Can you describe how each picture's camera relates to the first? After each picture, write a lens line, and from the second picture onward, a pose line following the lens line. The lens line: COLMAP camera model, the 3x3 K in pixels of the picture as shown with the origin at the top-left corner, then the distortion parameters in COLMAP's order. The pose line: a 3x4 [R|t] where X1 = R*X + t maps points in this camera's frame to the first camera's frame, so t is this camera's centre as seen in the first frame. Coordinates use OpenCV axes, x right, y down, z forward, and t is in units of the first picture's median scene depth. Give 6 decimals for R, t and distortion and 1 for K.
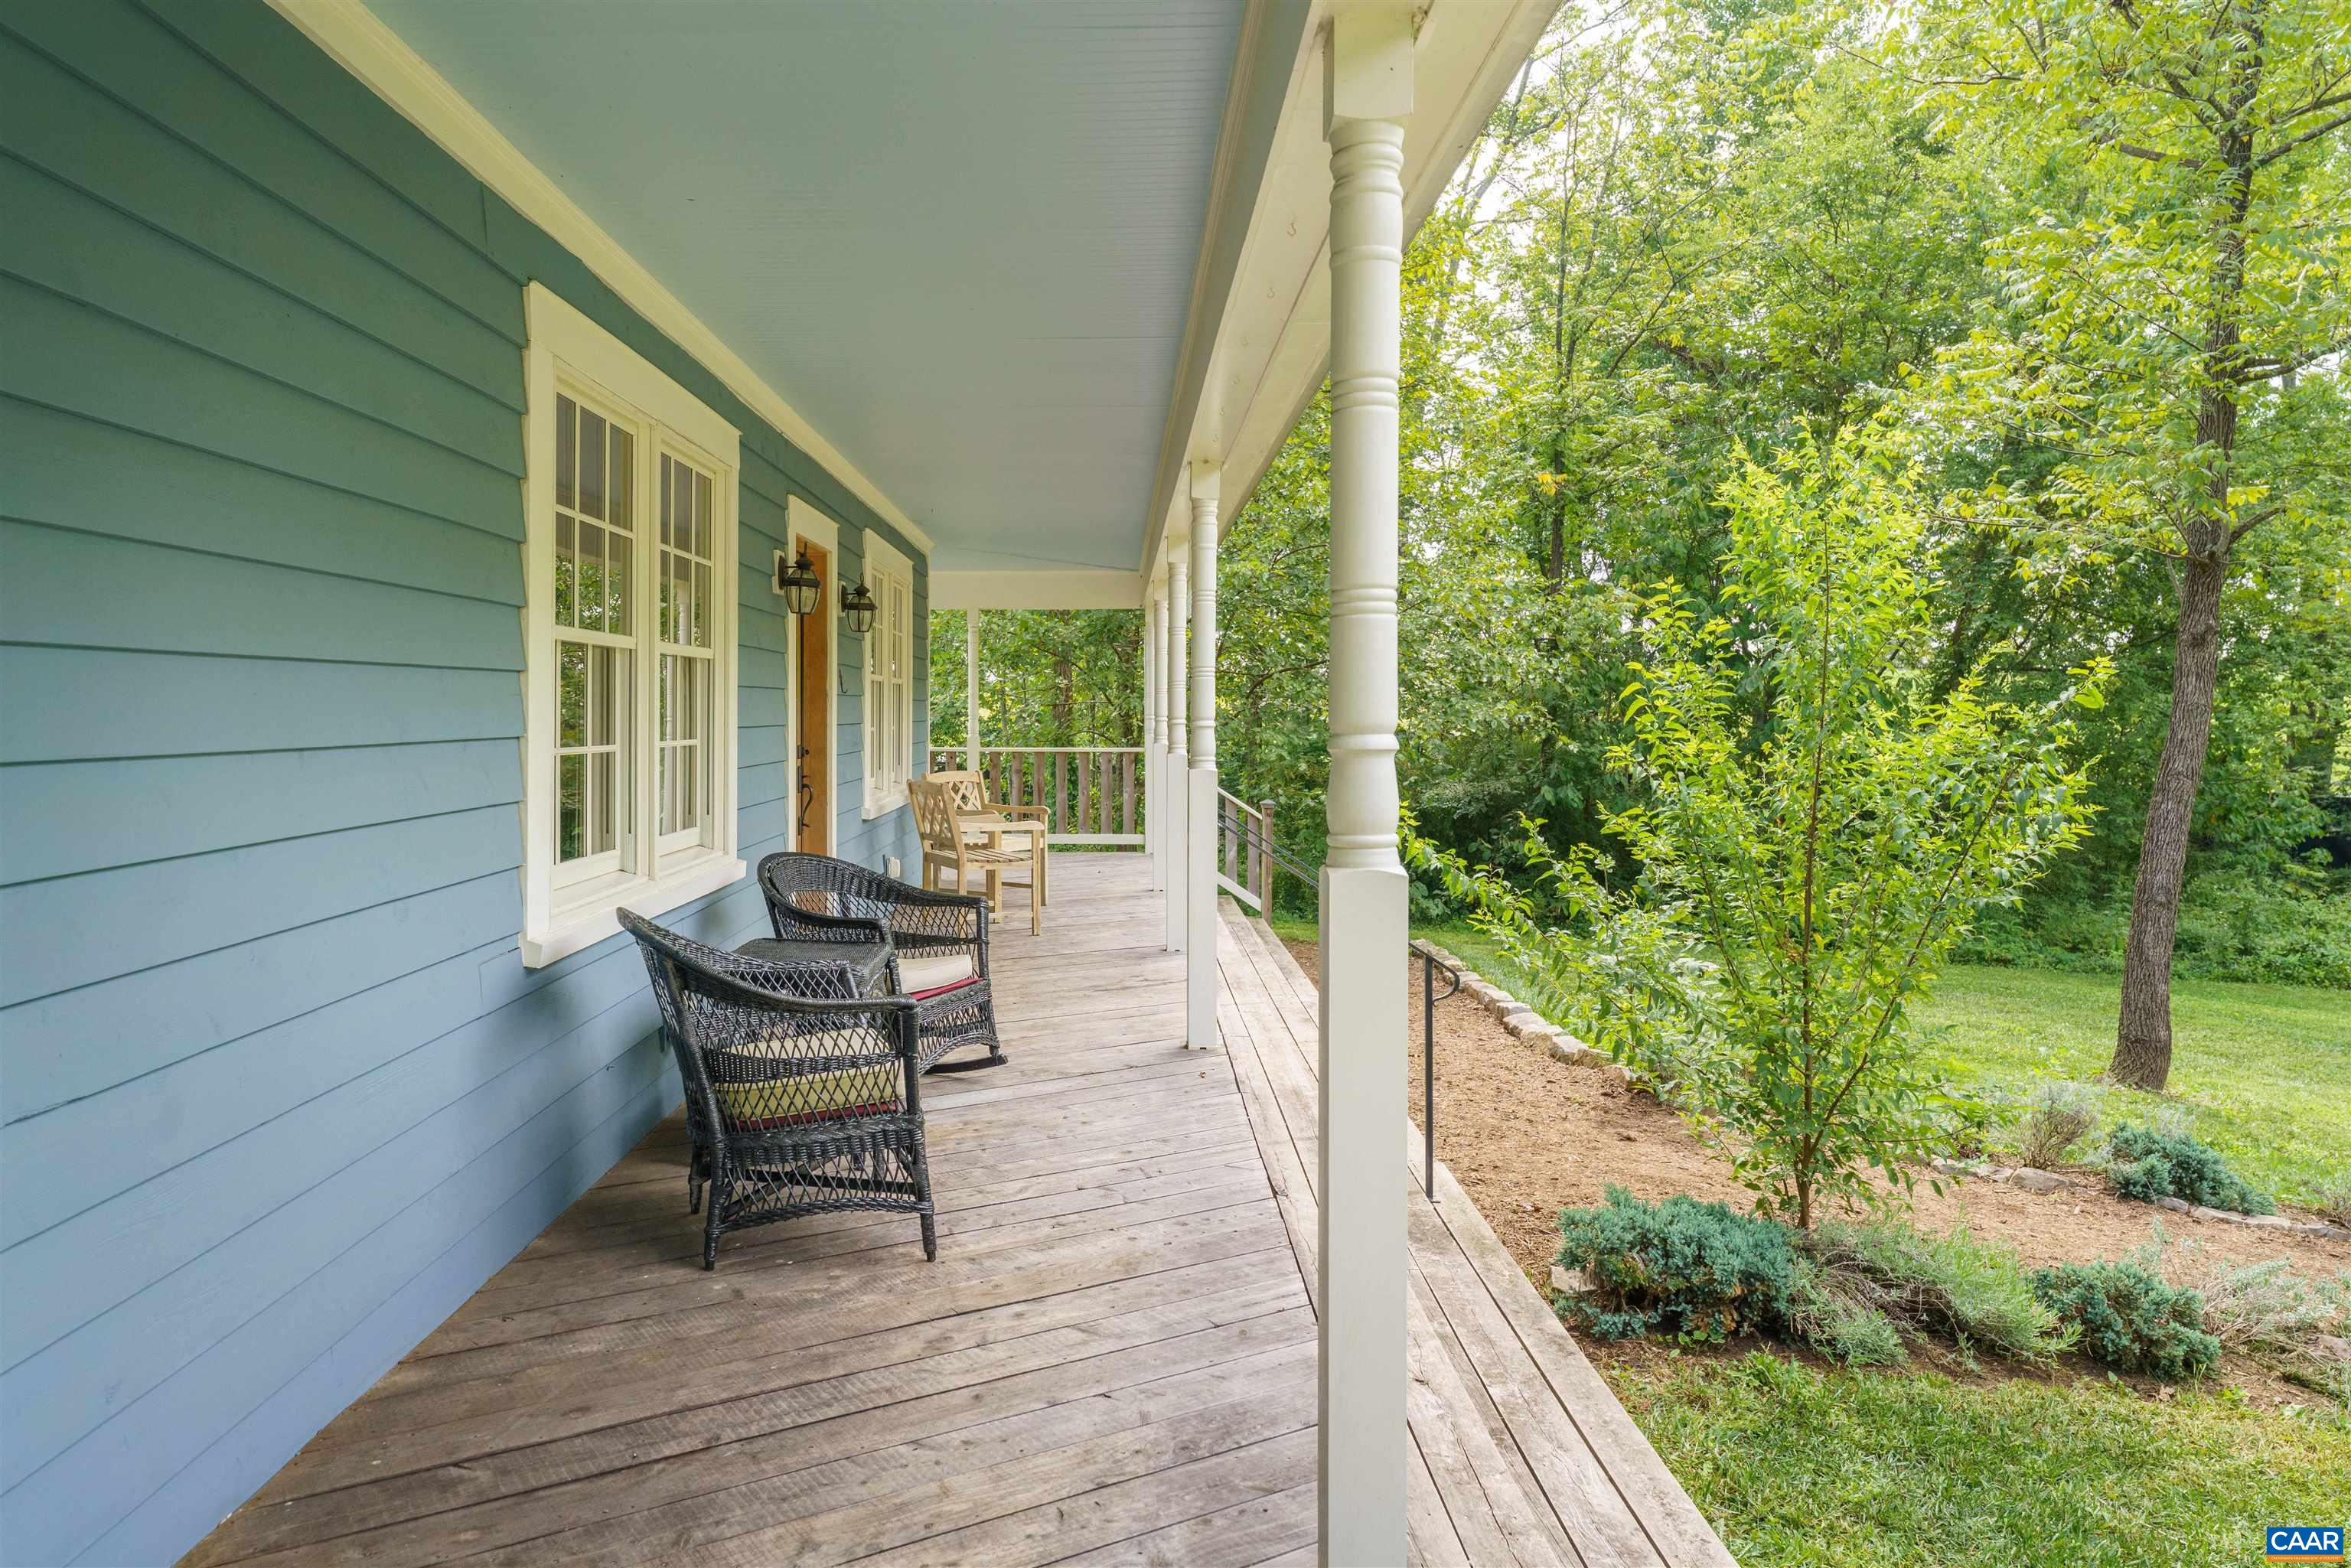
lens RADIAL K [[1563.1, 0, 1175.5], [0, 1563.1, 784.0], [0, 0, 1]] dist [0.000722, -0.000214]
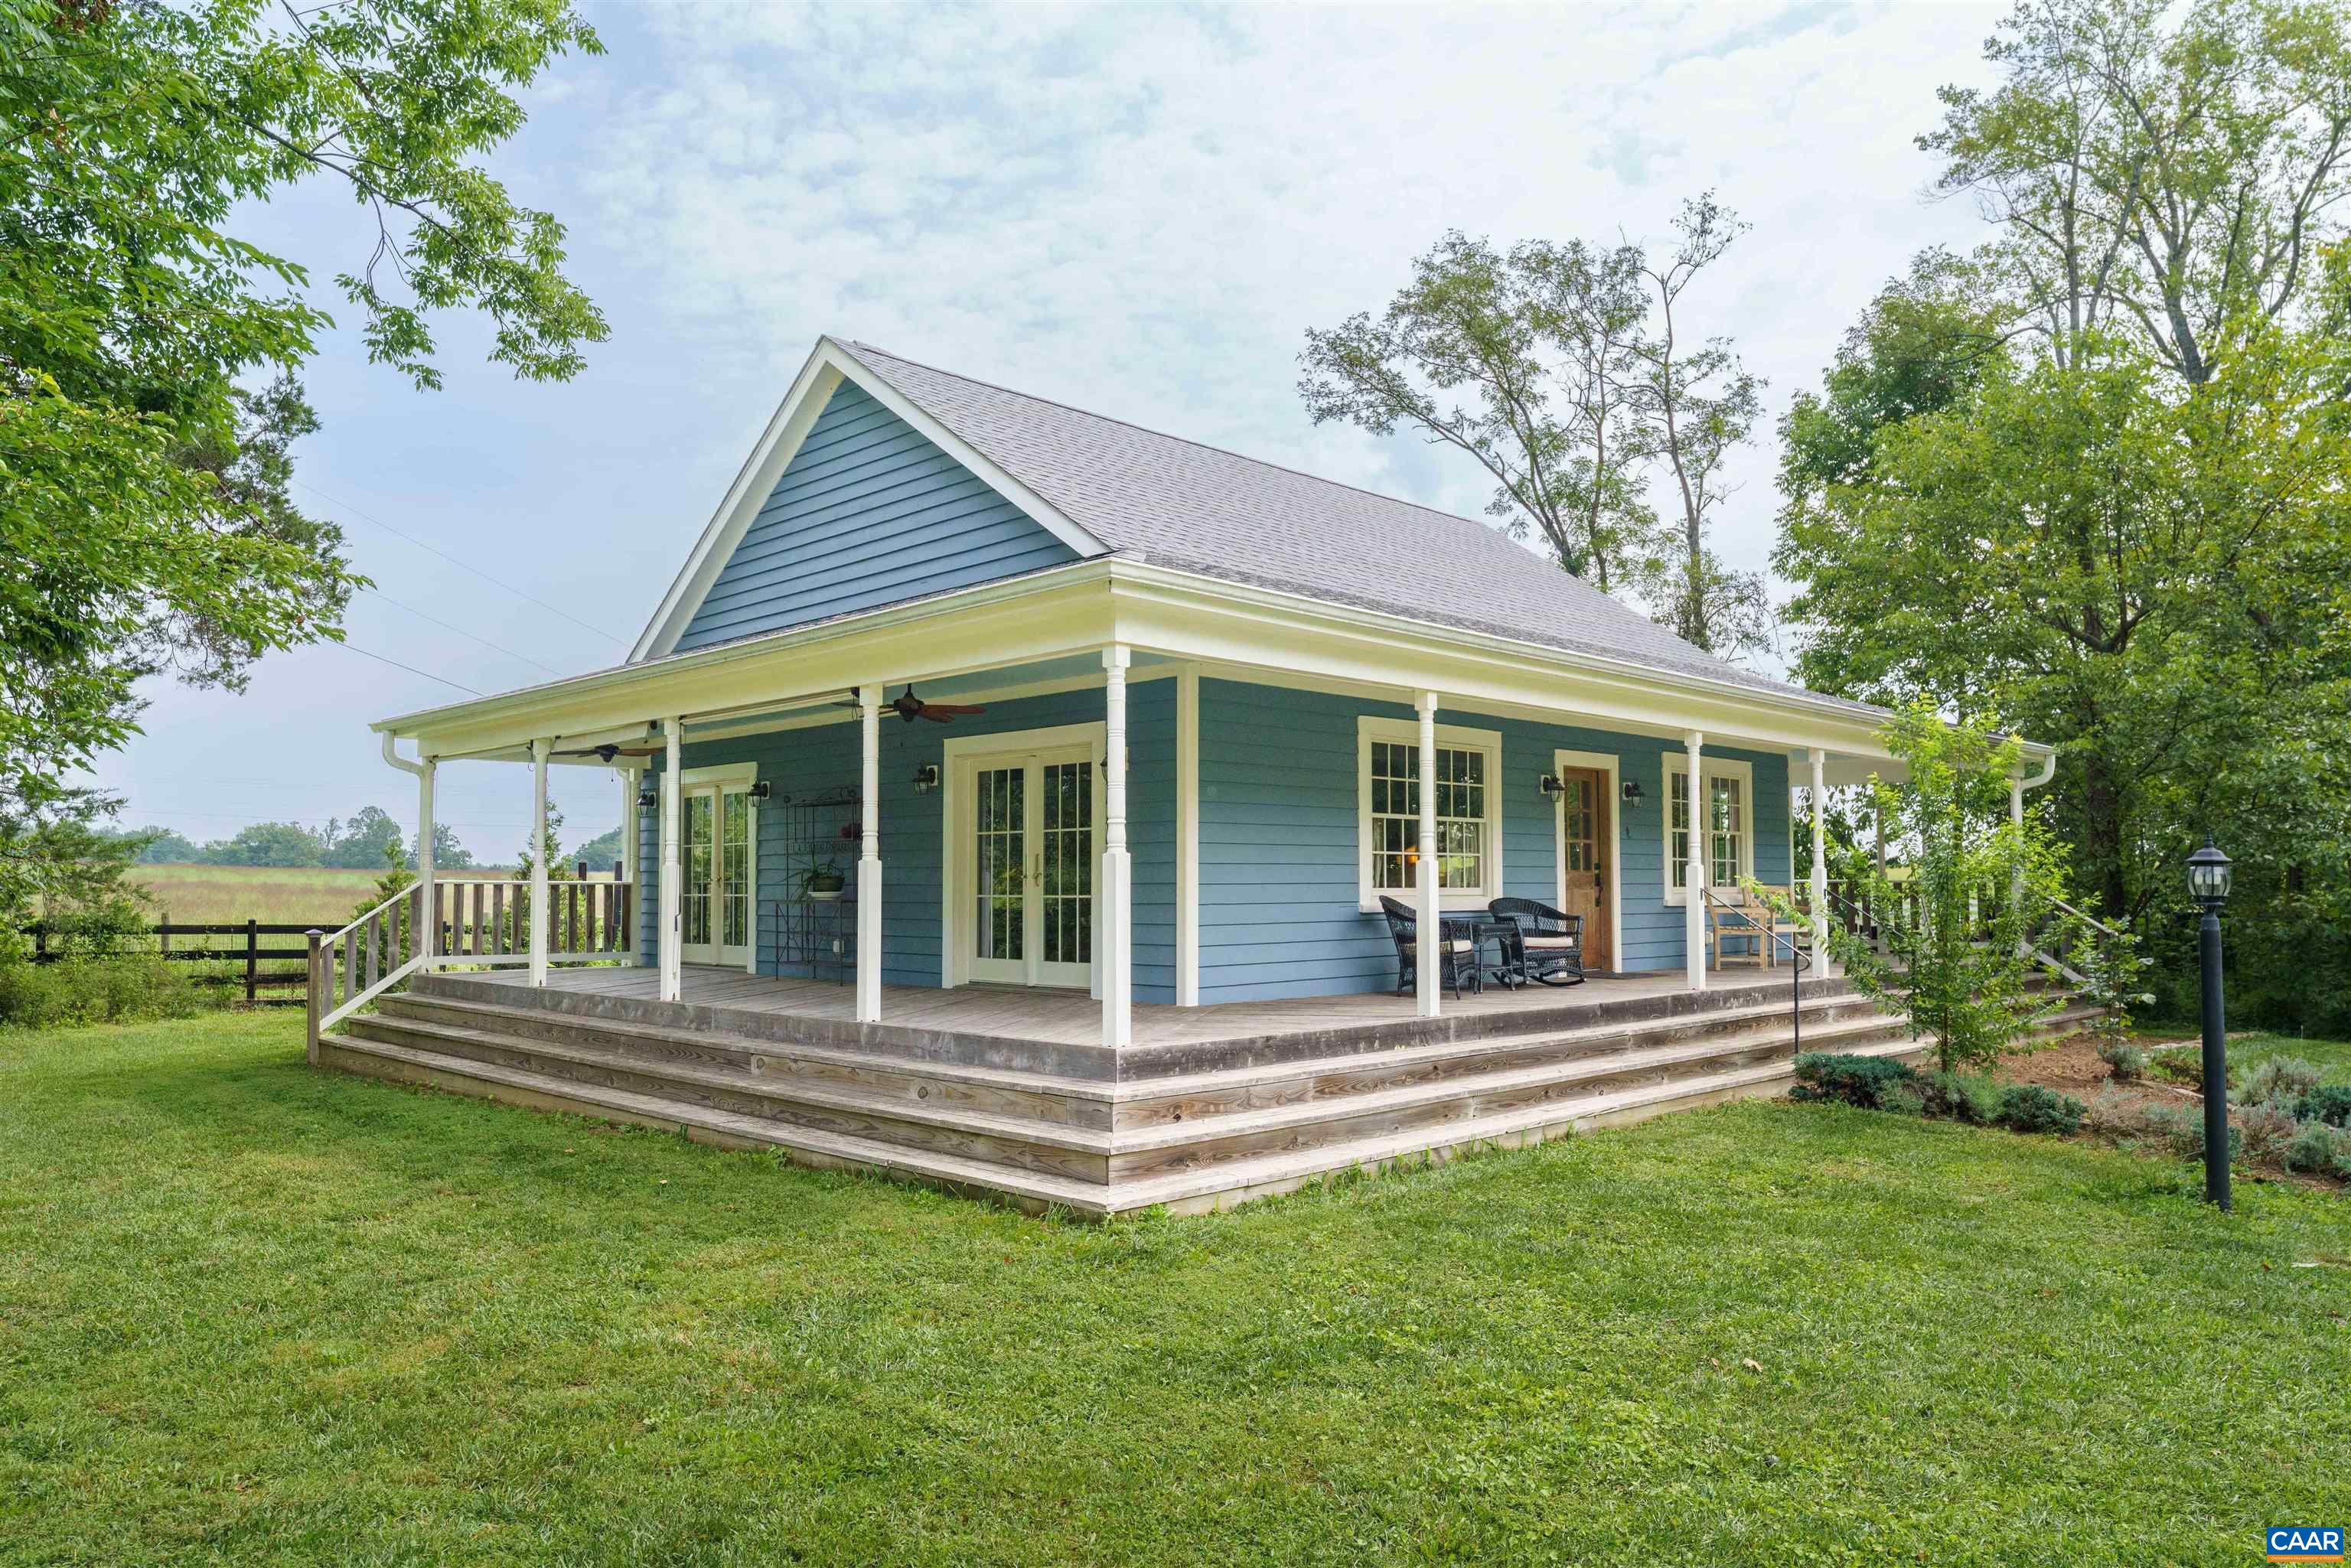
lens RADIAL K [[1563.1, 0, 1175.5], [0, 1563.1, 784.0], [0, 0, 1]] dist [0.000722, -0.000214]
pose [[0.669055, -0.080800, -0.738808, 1.374592], [-0.015116, 0.992388, -0.122222, 0.194308], [0.743059, 0.092941, 0.662740, -1.176494]]
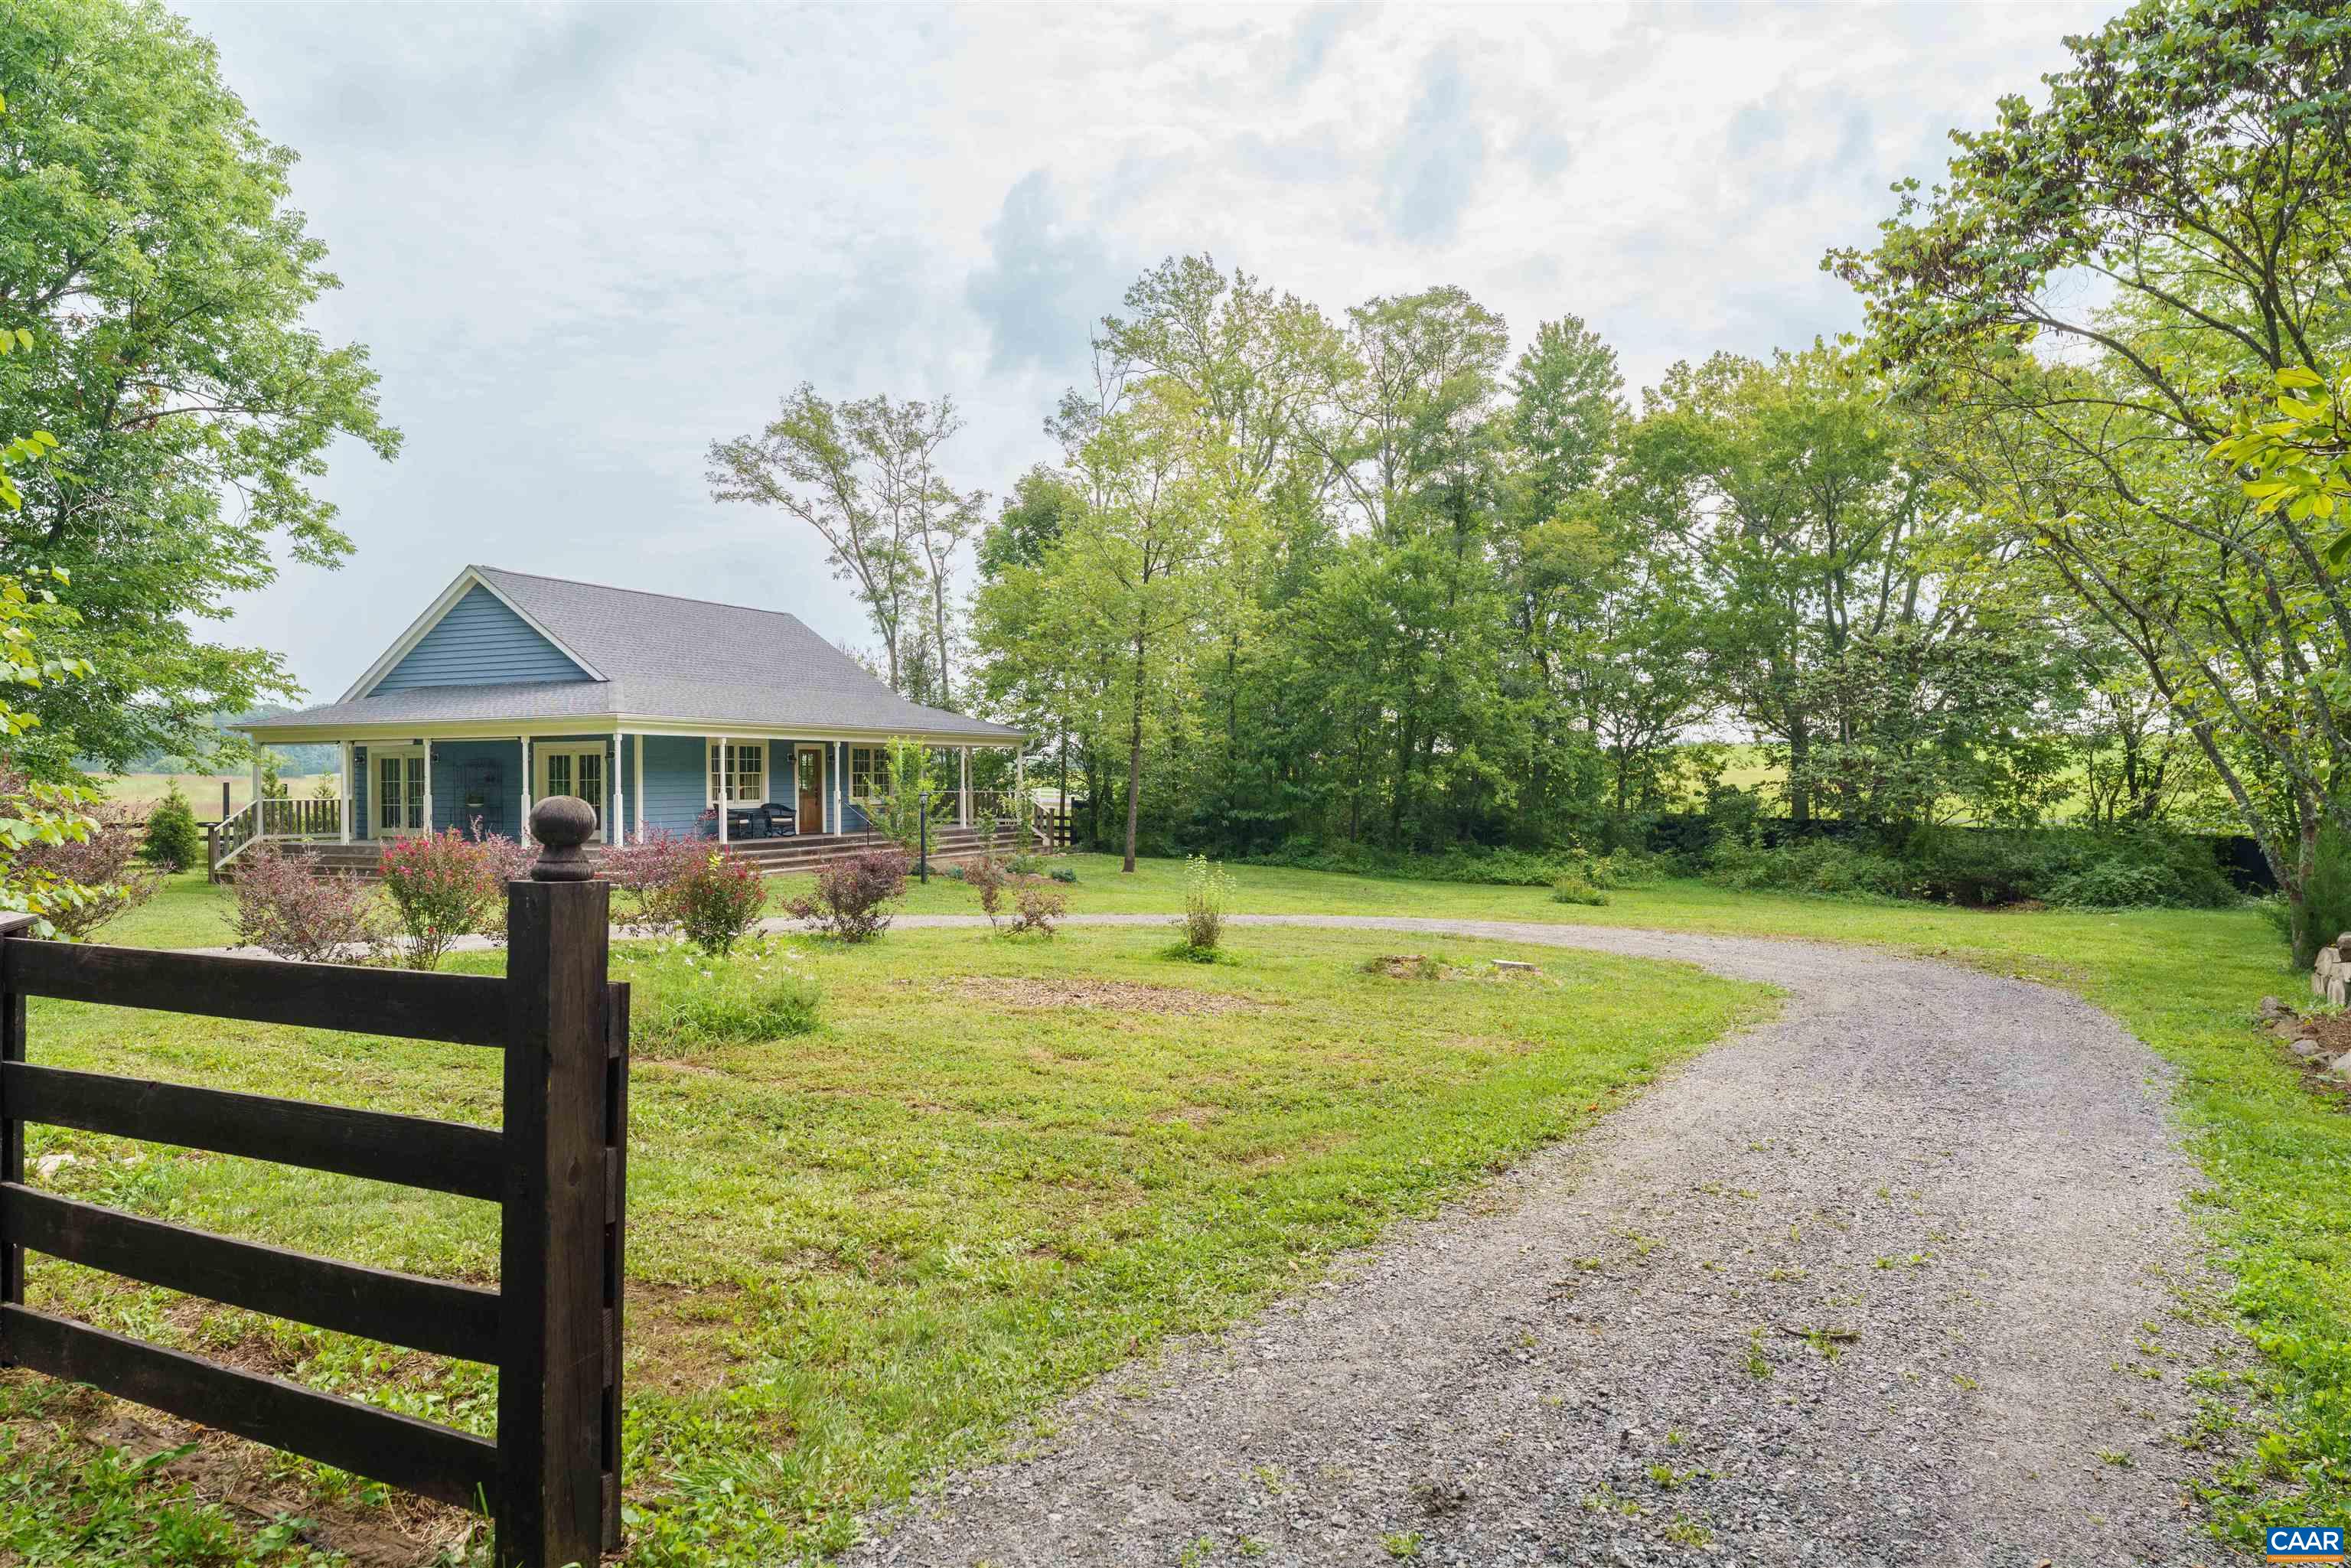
lens RADIAL K [[1544.3, 0, 1175.5], [0, 1544.3, 784.0], [0, 0, 1]] dist [0.003789, 0.000474]
pose [[0.883240, -0.034909, -0.467620, 4.667404], [0.010426, 0.998441, -0.054842, 0.366103], [0.468805, 0.043564, 0.882227, -4.261358]]
